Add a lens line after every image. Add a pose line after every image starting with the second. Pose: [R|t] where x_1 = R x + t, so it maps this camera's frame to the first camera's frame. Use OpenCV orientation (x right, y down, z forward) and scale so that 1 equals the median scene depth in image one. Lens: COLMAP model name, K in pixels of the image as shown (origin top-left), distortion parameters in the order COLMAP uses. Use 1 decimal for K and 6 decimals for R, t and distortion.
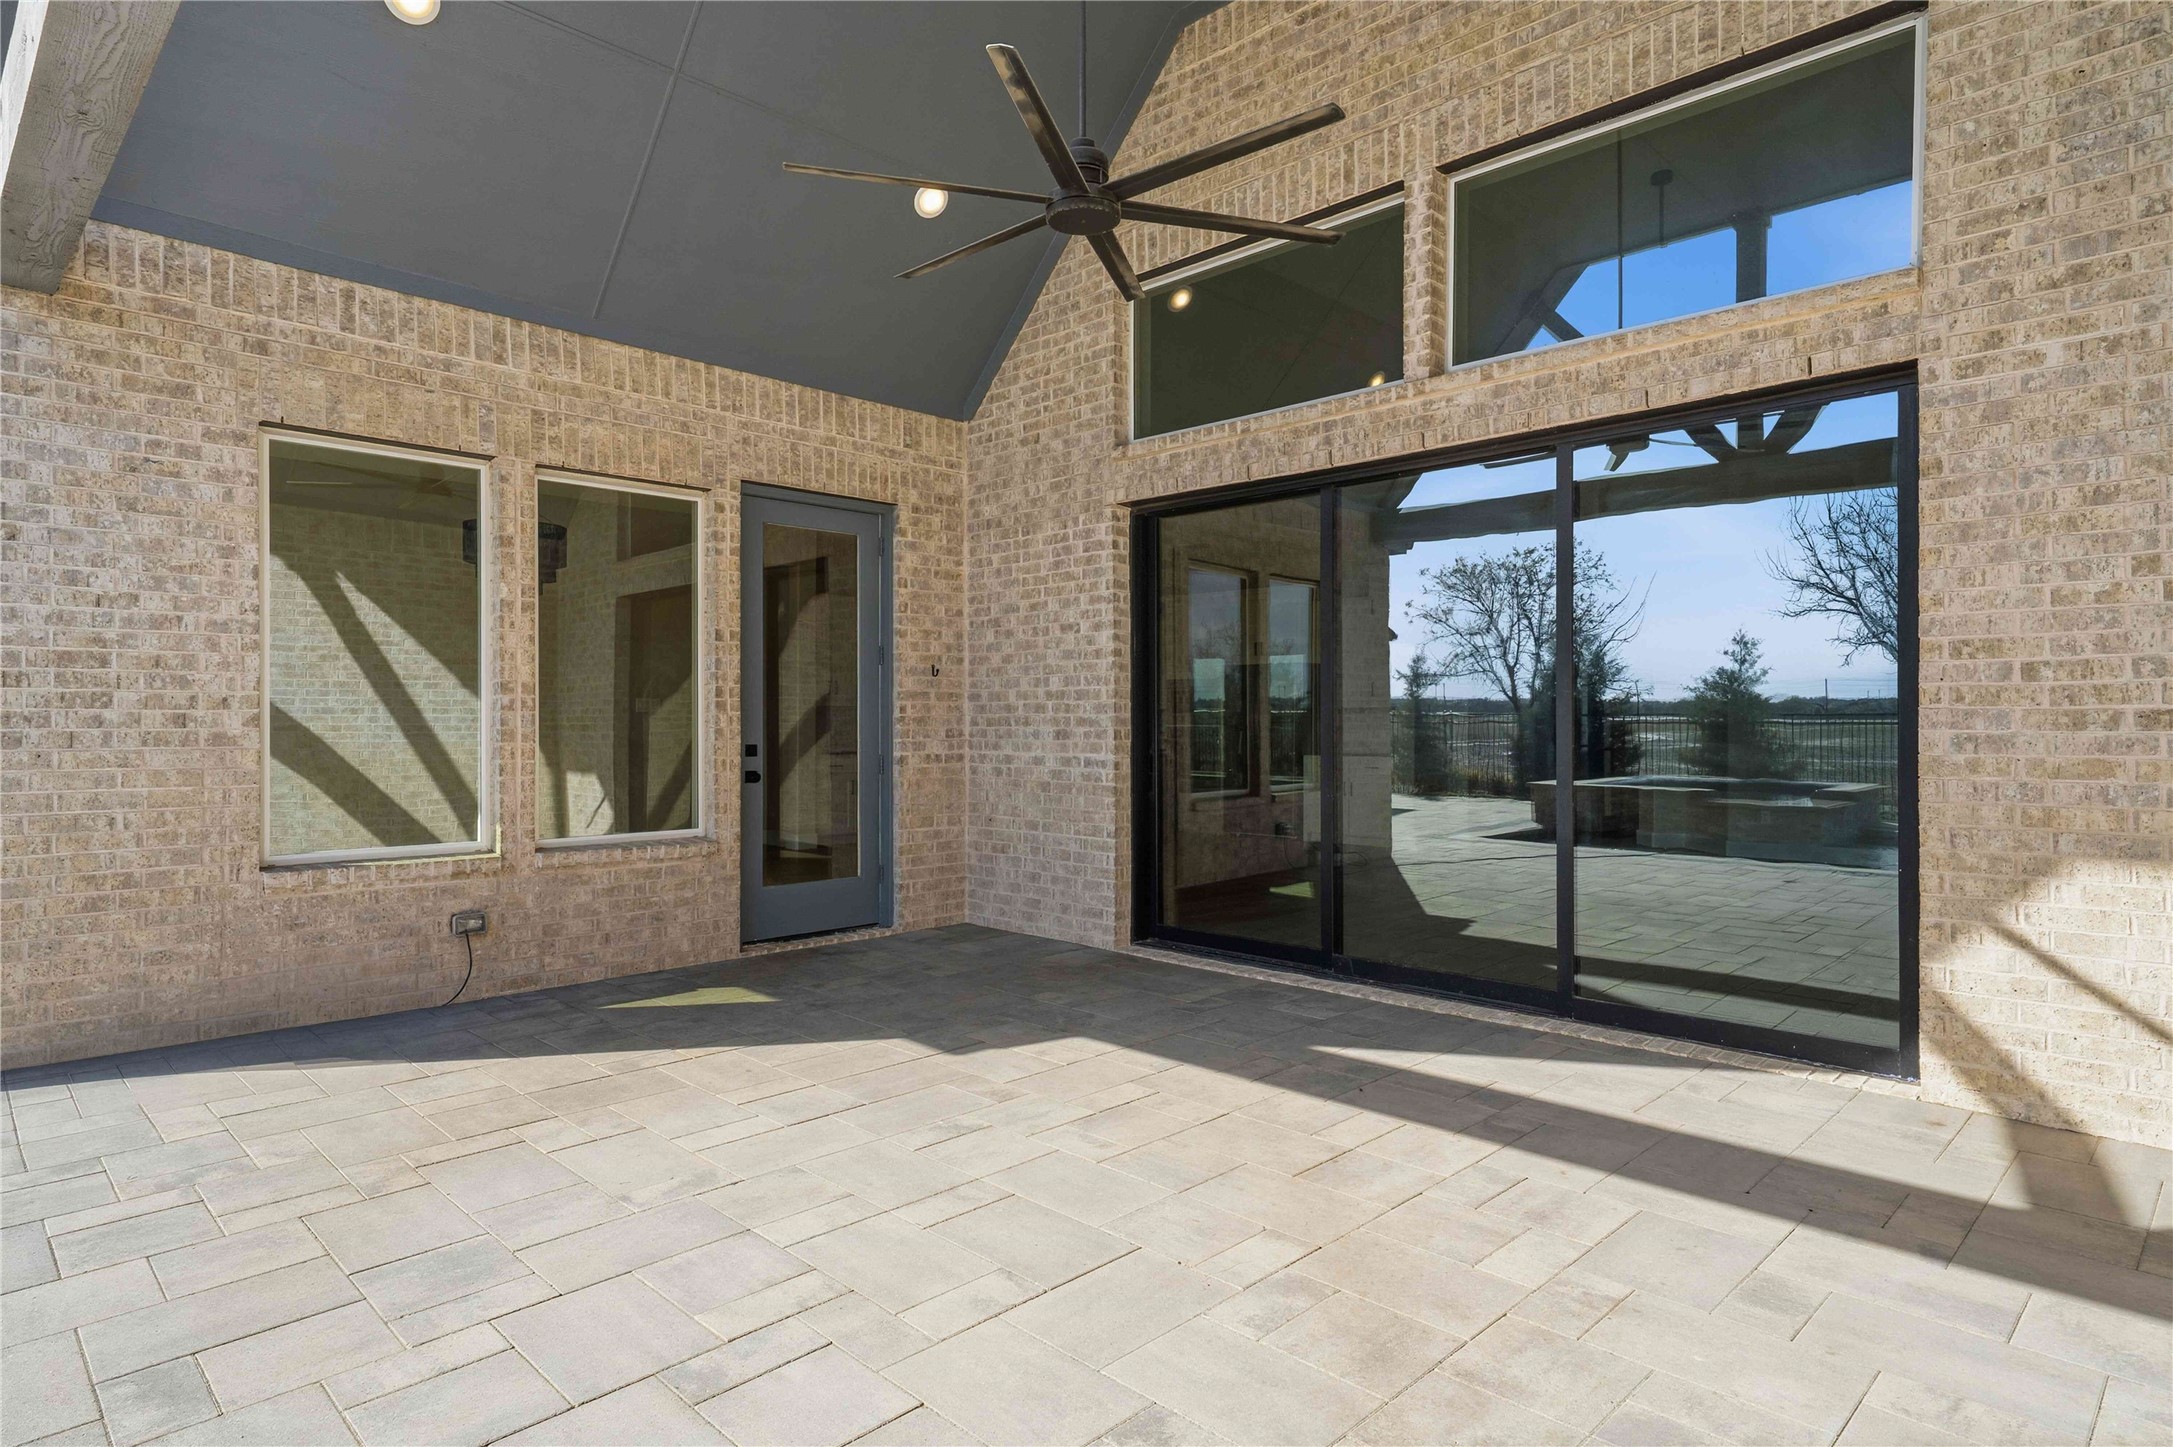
lens RADIAL K [[1195.8, 0, 1088.7], [0, 1195.8, 719.1], [0, 0, 1]] dist [0.007954, 0.003561]
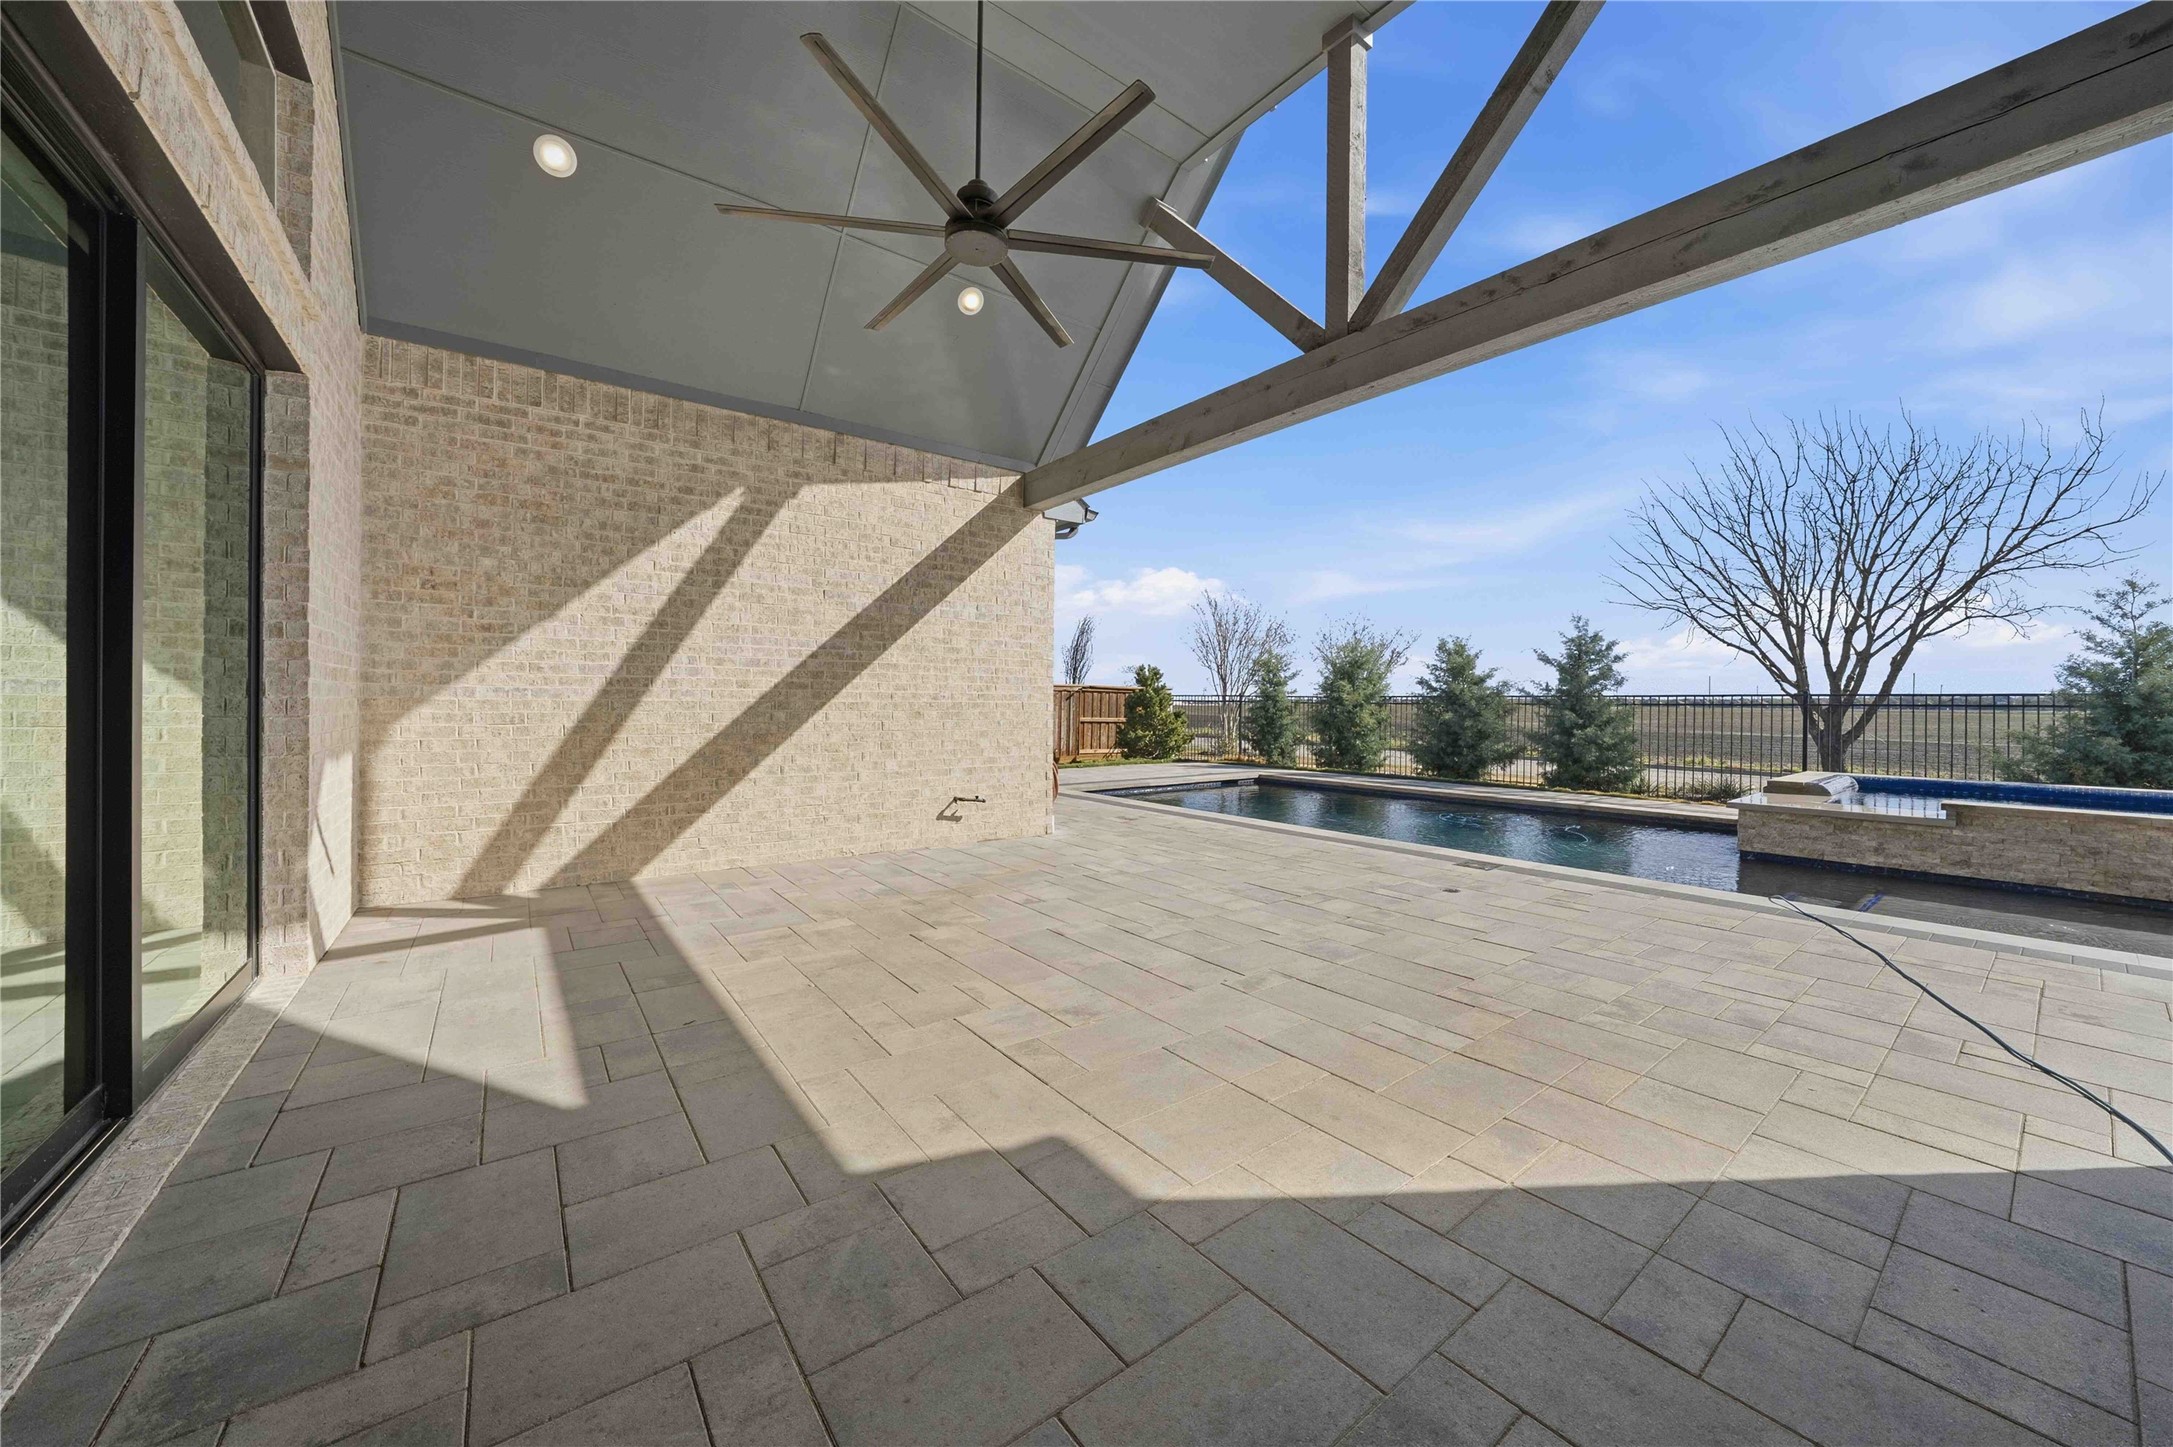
lens RADIAL K [[765.8, 0, 1084.8], [0, 765.8, 708.4], [0, 0, 1]] dist [-0.024681, 0.004324]
pose [[-0.989938, -0.008305, 0.141258, -0.150667], [-0.008073, 0.999965, 0.002217, 0.023166], [-0.141272, 0.001055, -0.989970, 1.180903]]
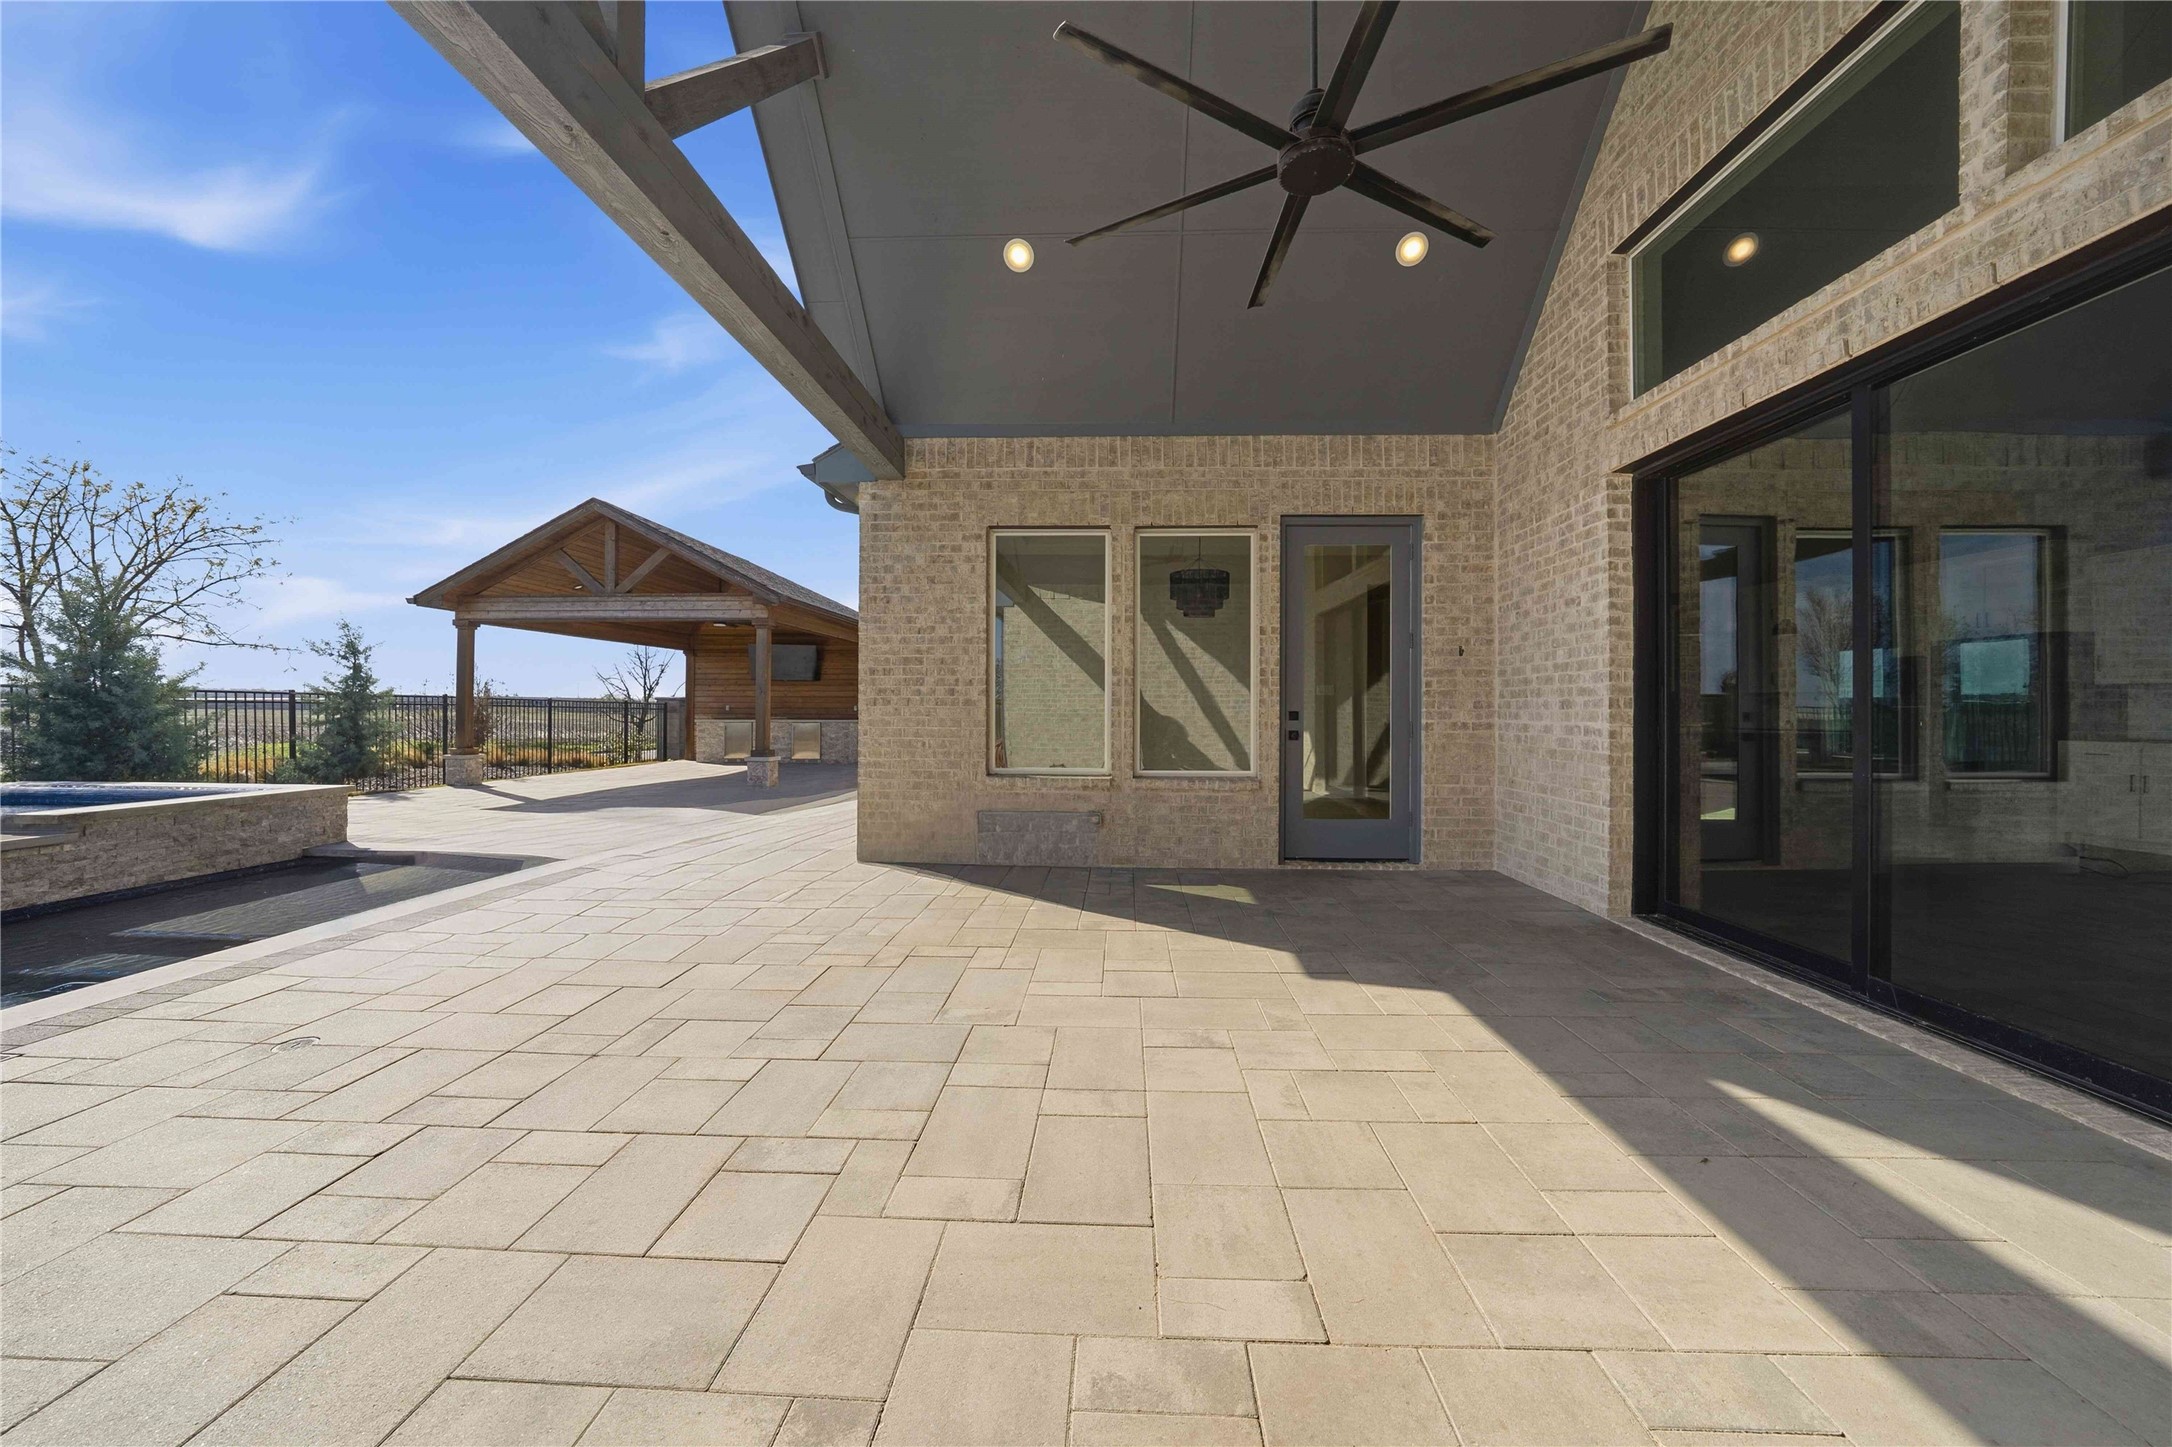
lens RADIAL K [[765.4, 0, 1093.5], [0, 765.4, 710.3], [0, 0, 1]] dist [-0.024681, 0.004324]
pose [[0.675891, 0.003089, -0.736995, 0.229834], [-0.003358, 0.999994, 0.001112, 0.022969], [0.736994, 0.001723, 0.675897, 0.298264]]
